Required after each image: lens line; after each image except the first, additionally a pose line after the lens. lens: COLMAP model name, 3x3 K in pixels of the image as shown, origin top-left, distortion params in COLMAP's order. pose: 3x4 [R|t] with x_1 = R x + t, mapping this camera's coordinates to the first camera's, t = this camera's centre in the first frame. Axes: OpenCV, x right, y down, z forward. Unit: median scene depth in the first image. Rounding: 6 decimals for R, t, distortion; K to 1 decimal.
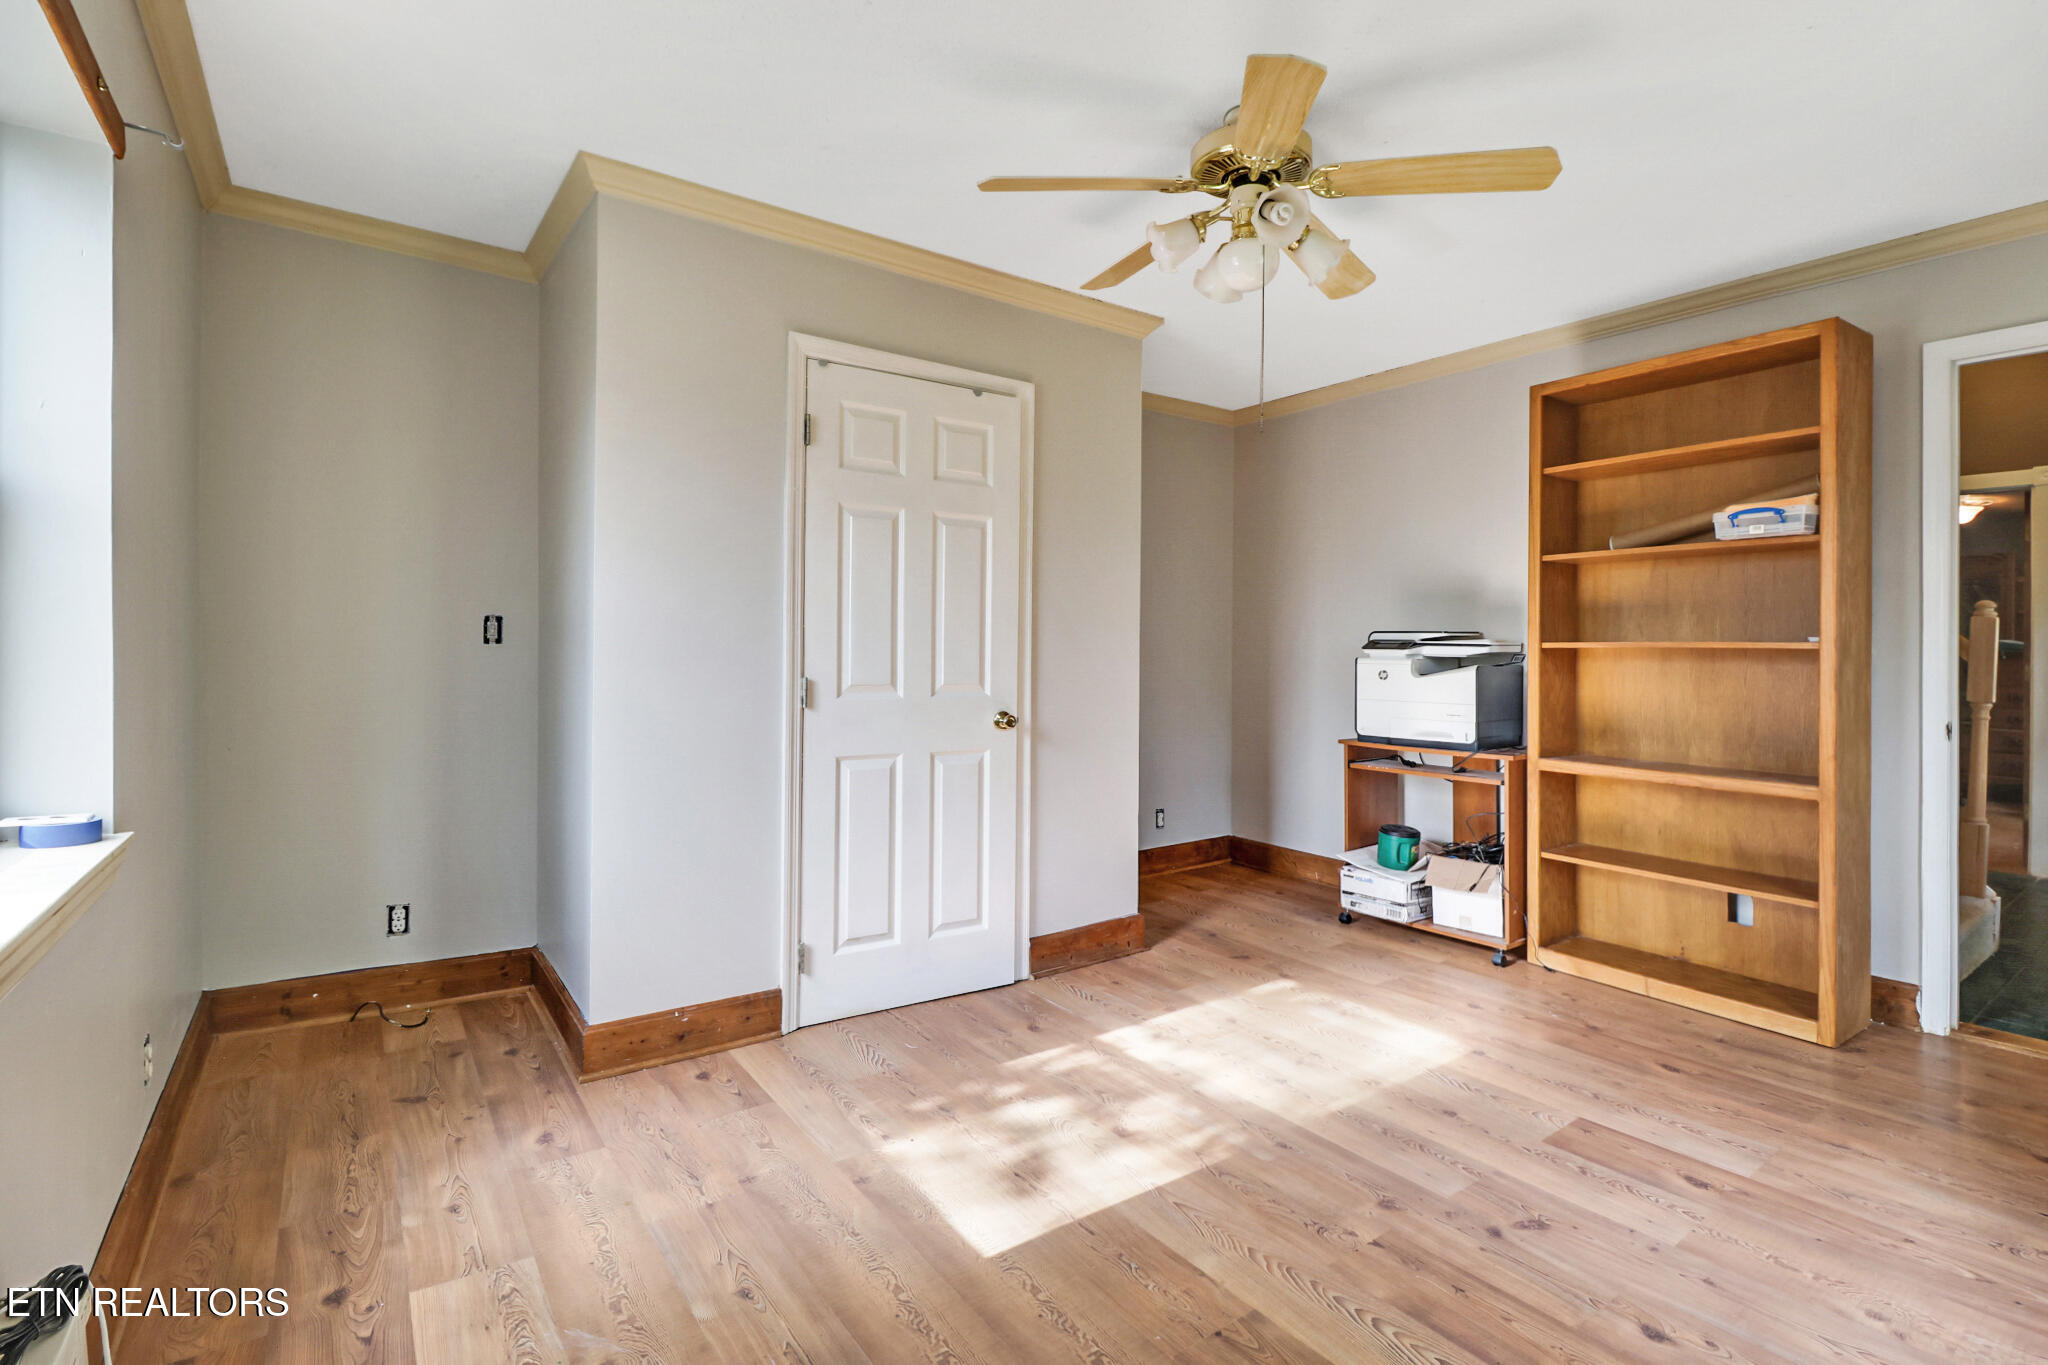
lens RADIAL K [[970.1, 0, 1019.4], [0, 970.1, 638.7], [0, 0, 1]] dist [-0.000436, -0.013097]
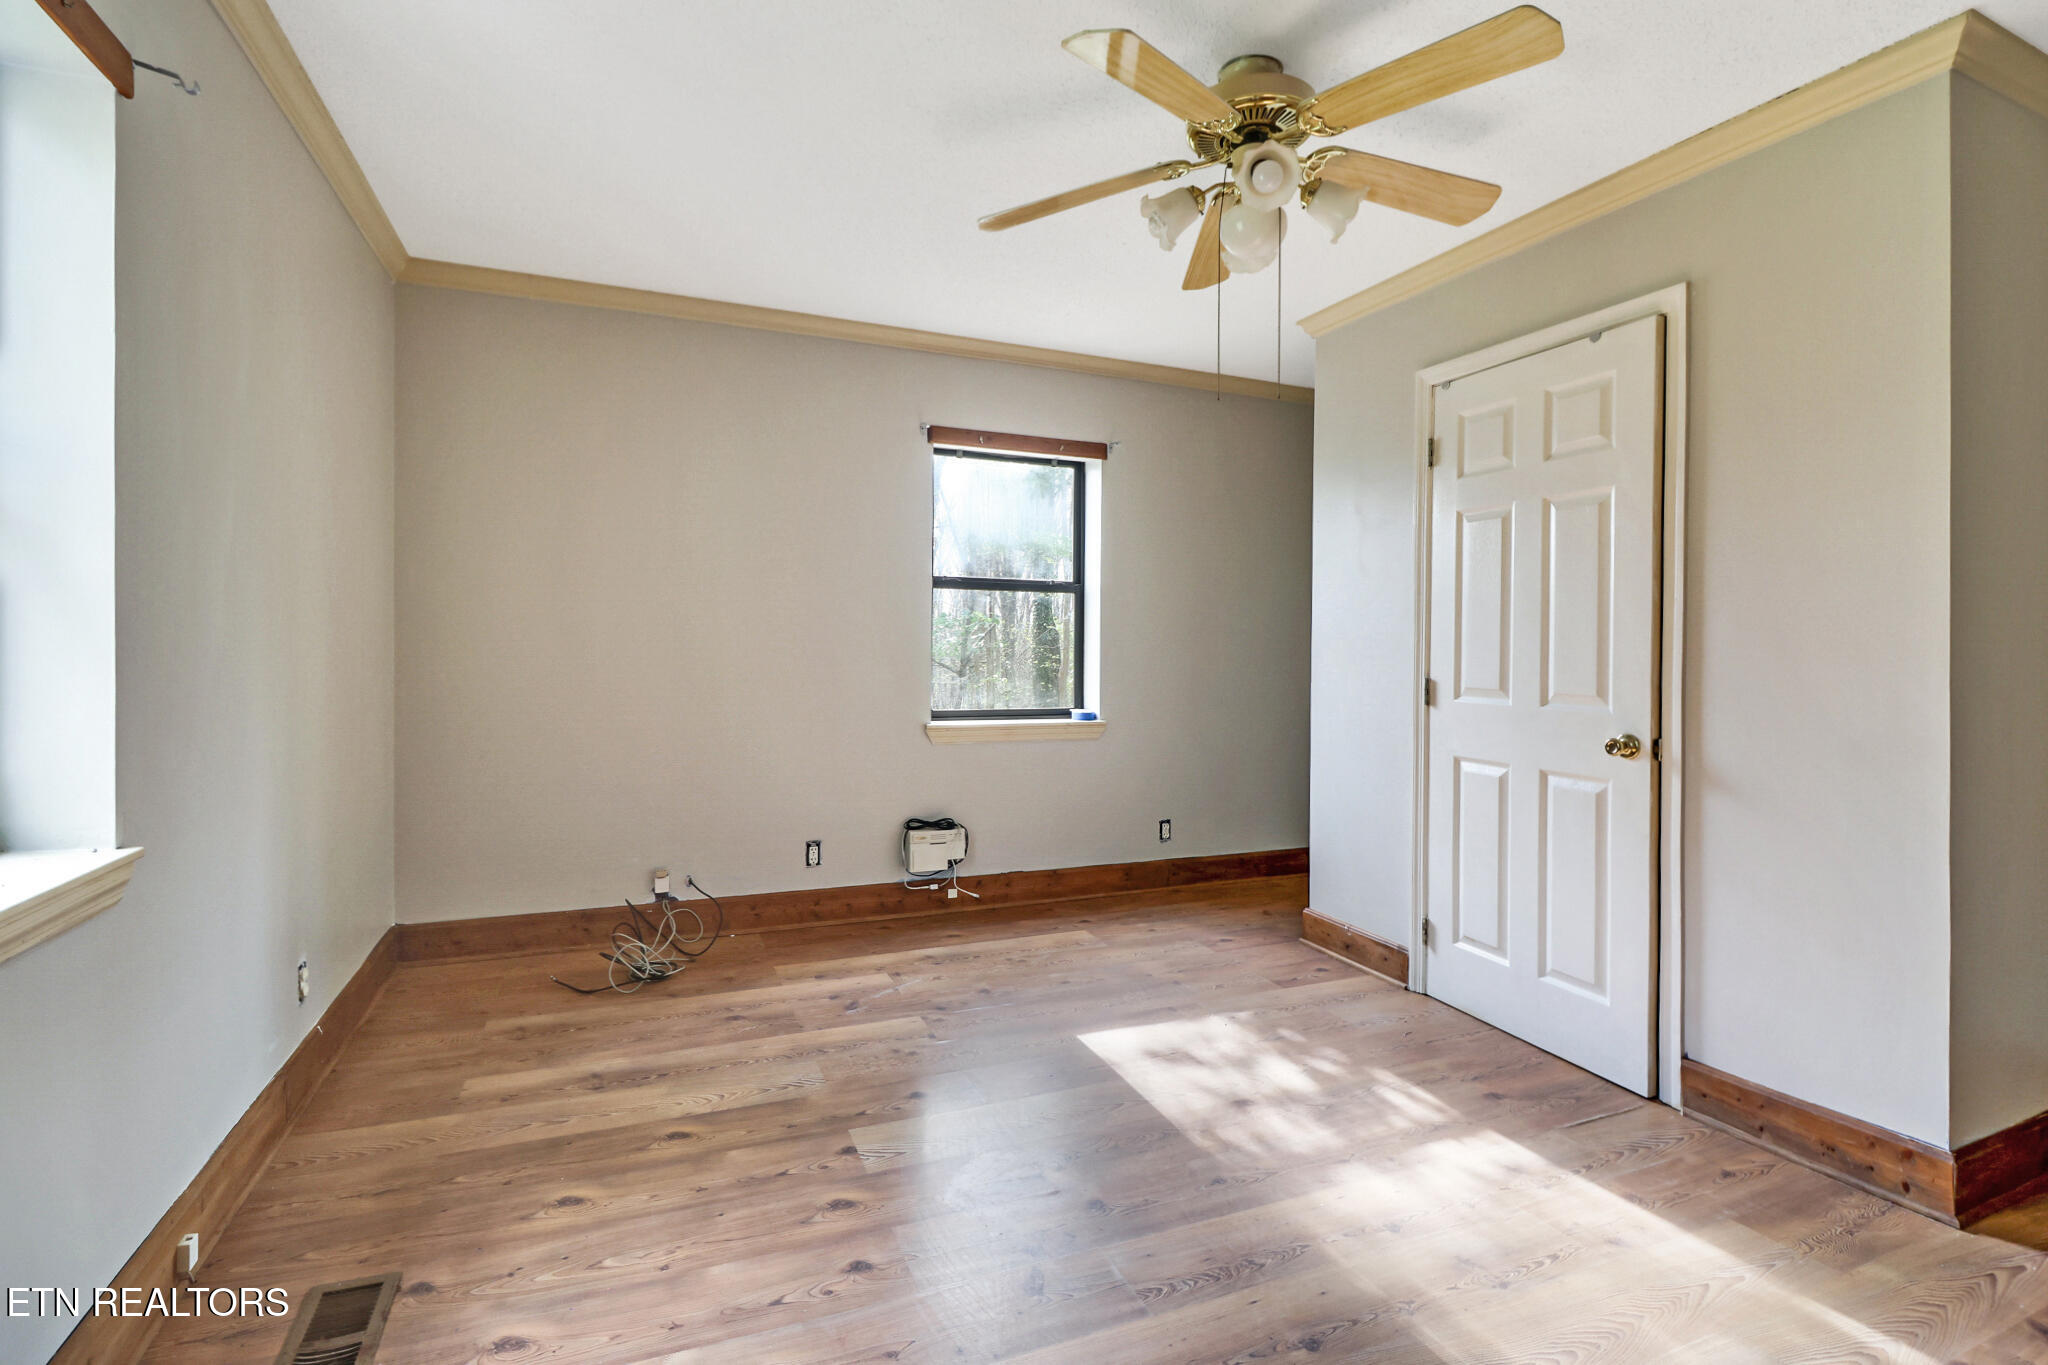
lens RADIAL K [[950.4, 0, 1028.7], [0, 950.4, 646.9], [0, 0, 1]] dist [-0.000491, -0.013950]
pose [[-0.217348, -0.013482, -0.976001, 1.010442], [-0.005276, 0.999906, -0.012638, 0.023563], [0.976080, 0.002402, -0.217399, 0.857167]]
